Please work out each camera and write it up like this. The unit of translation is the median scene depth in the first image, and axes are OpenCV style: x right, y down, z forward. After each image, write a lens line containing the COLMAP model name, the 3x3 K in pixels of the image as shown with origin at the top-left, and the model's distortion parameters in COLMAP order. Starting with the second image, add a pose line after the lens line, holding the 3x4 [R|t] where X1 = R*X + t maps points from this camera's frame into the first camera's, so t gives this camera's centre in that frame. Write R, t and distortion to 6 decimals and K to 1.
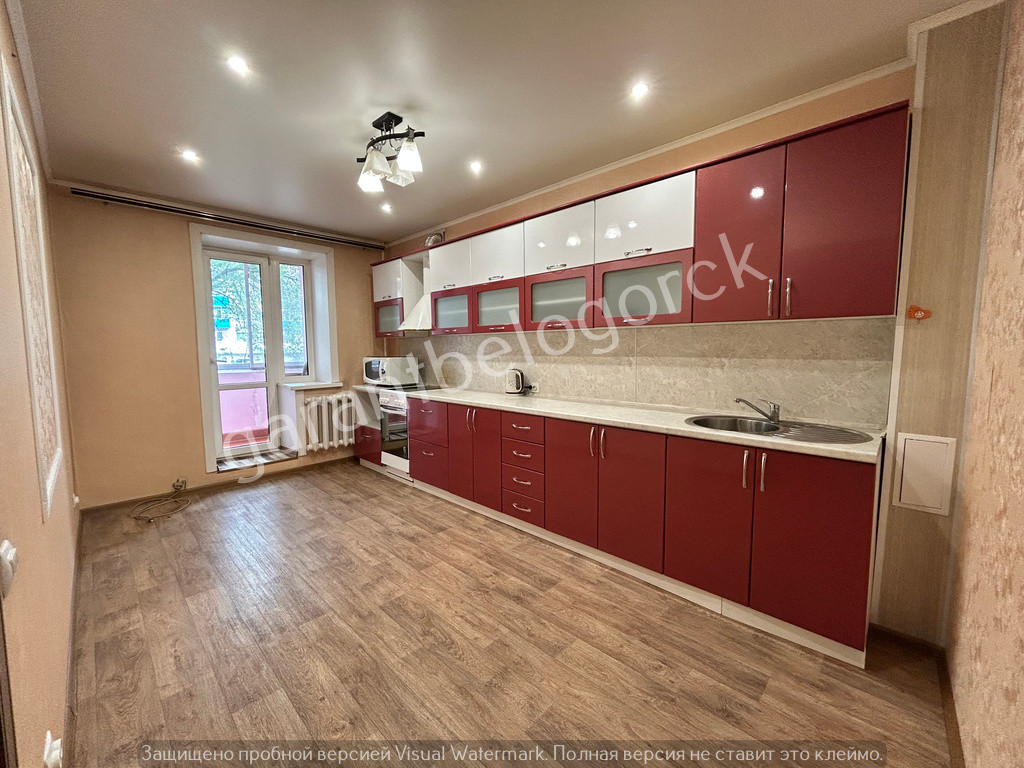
lens RADIAL K [[408.8, 0, 512.4], [0, 408.8, 381.5], [0, 0, 1]] dist [-0.000350, 0.001356]
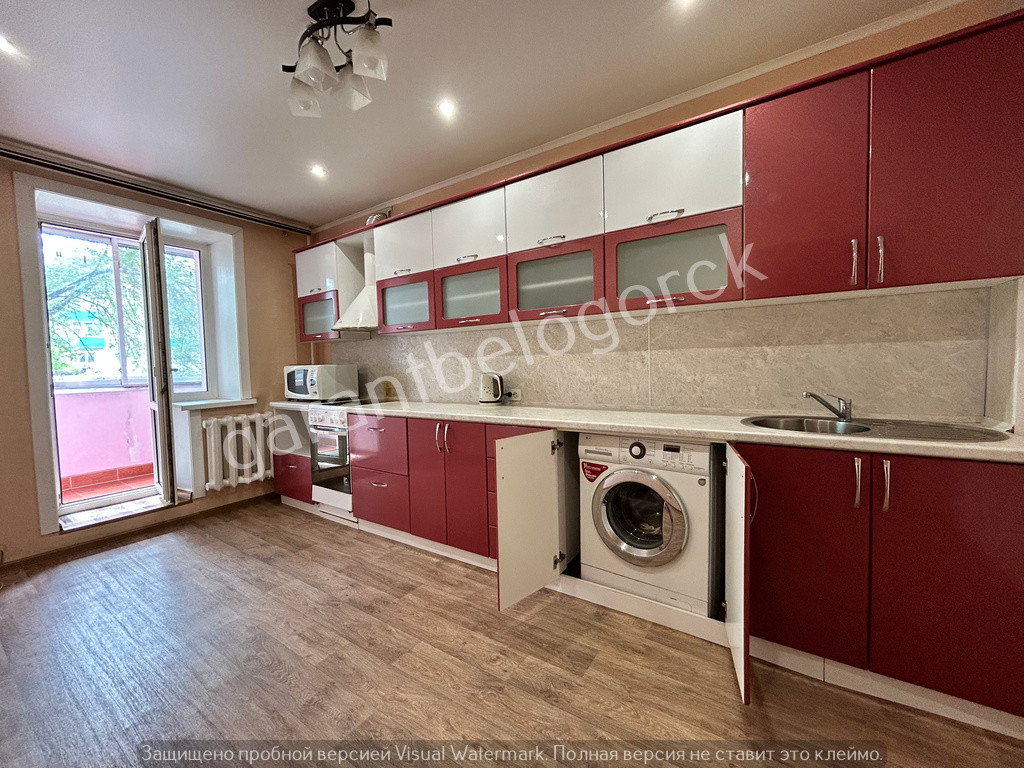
lens RADIAL K [[408.8, 0, 510.4], [0, 408.8, 382.7], [0, 0, 1]] dist [-0.000350, 0.001356]
pose [[0.984512, -0.025004, 0.173527, -0.115676], [0.031828, 0.998821, -0.036658, 0.025213], [-0.172406, 0.041613, 0.984147, 0.236666]]
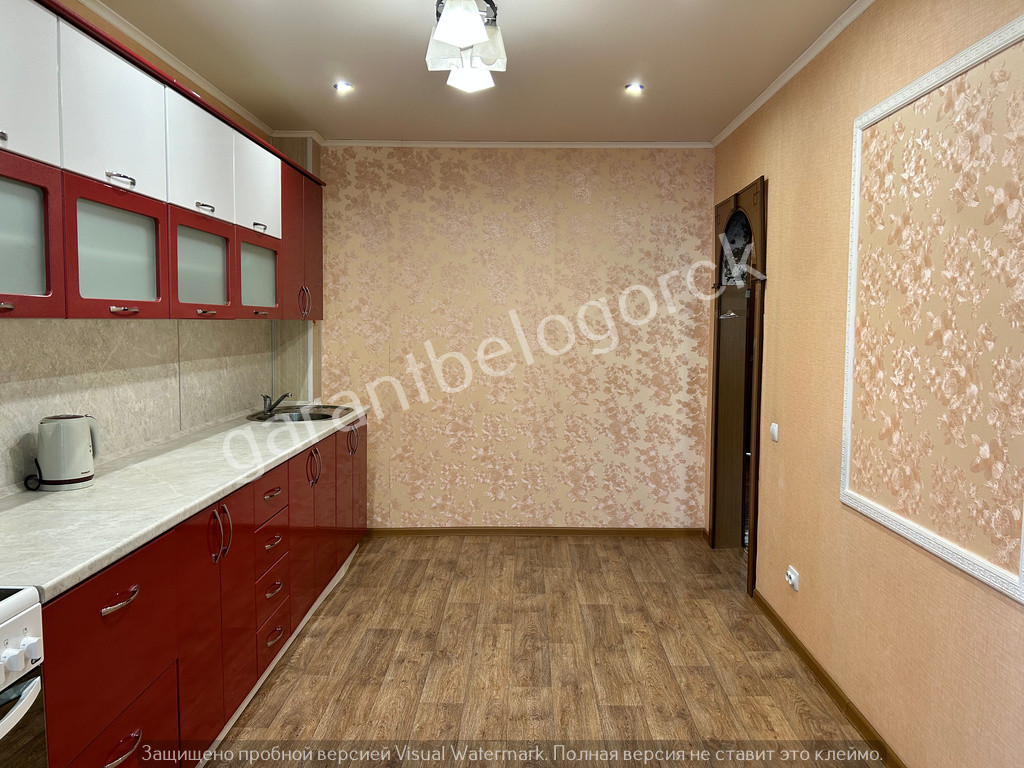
lens RADIAL K [[770.5, 0, 512.1], [0, 770.5, 382.6], [0, 0, 1]] dist [-0.014375, -0.005051]
pose [[-0.679513, -0.054834, 0.731611, -0.946429], [0.061392, 0.989456, 0.131180, -0.152758], [-0.731090, 0.134053, -0.668982, 1.411331]]
